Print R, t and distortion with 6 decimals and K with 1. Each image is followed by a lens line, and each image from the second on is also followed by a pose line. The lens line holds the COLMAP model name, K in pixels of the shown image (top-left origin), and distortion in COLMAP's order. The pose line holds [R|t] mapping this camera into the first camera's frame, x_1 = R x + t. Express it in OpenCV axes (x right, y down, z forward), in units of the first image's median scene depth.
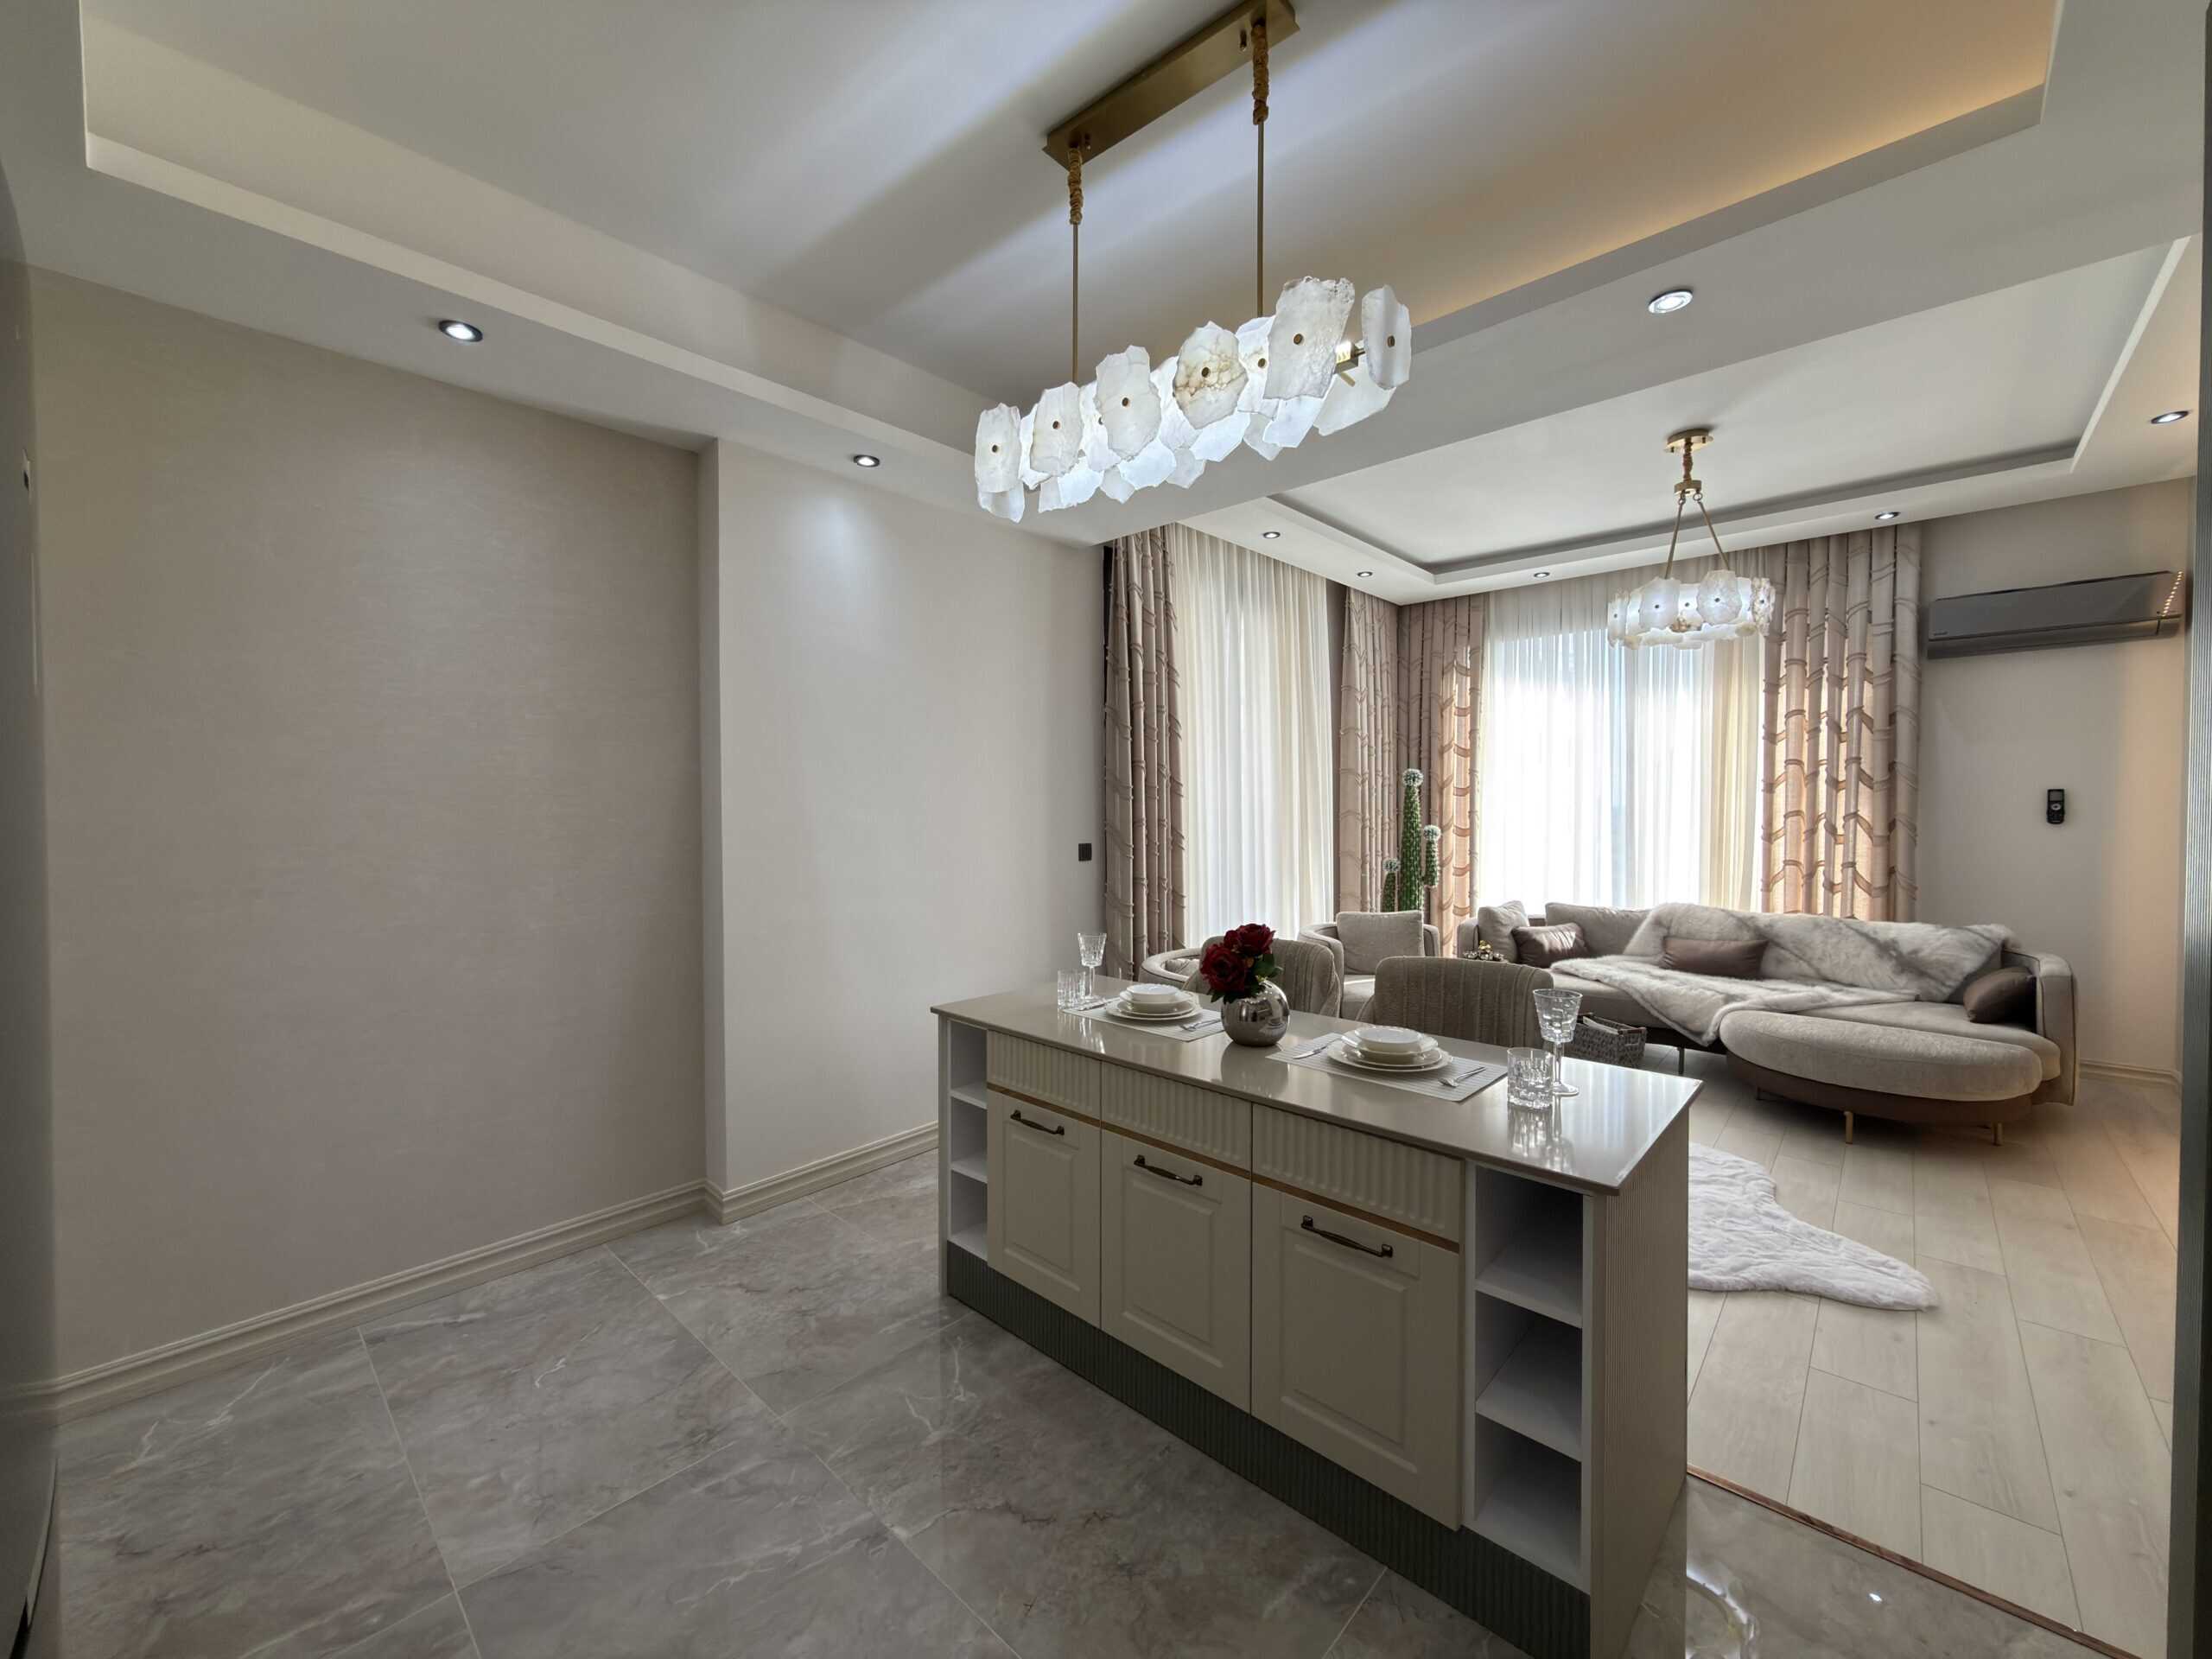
lens RADIAL K [[875.5, 0, 1108.7], [0, 875.5, 827.6], [0, 0, 1]] dist [0.000100, -0.000111]
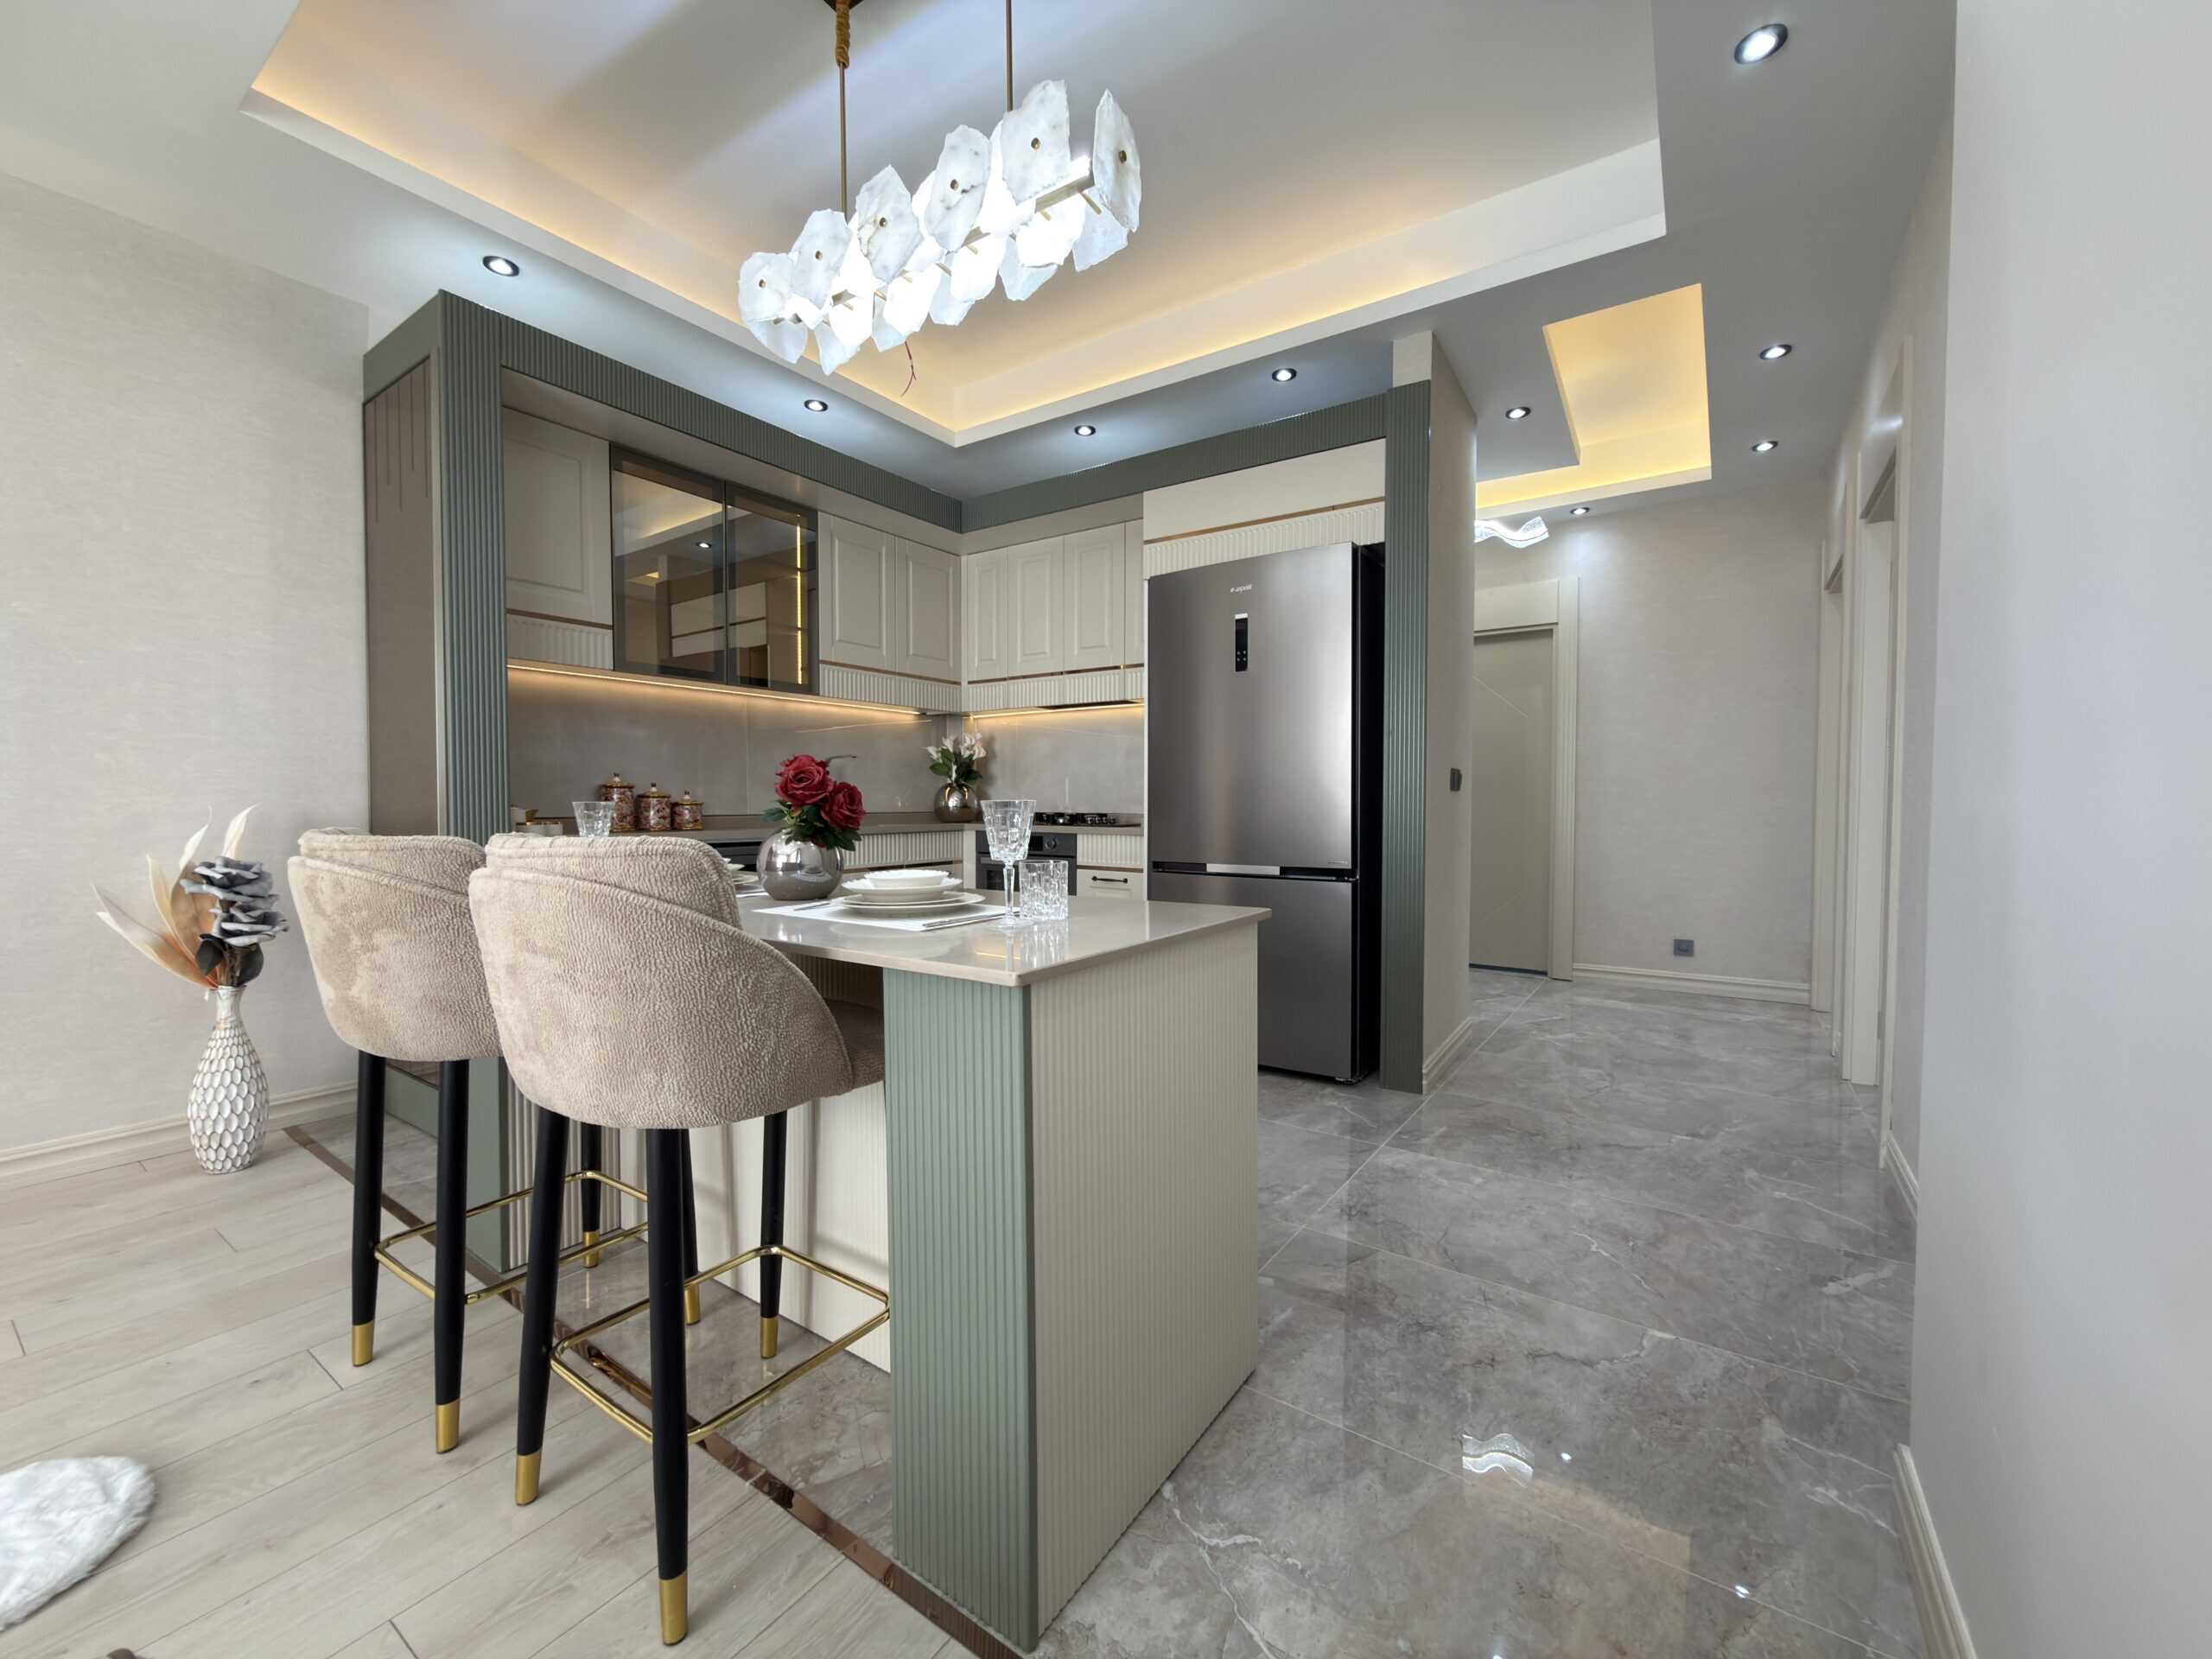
lens RADIAL K [[875.5, 0, 1108.7], [0, 875.5, 827.6], [0, 0, 1]] dist [0.000100, -0.000111]
pose [[-0.990124, 0.010932, -0.139769, -0.003461], [0.003471, 0.998561, 0.053513, 0.061468], [0.140153, 0.052499, -0.988737, 0.850163]]
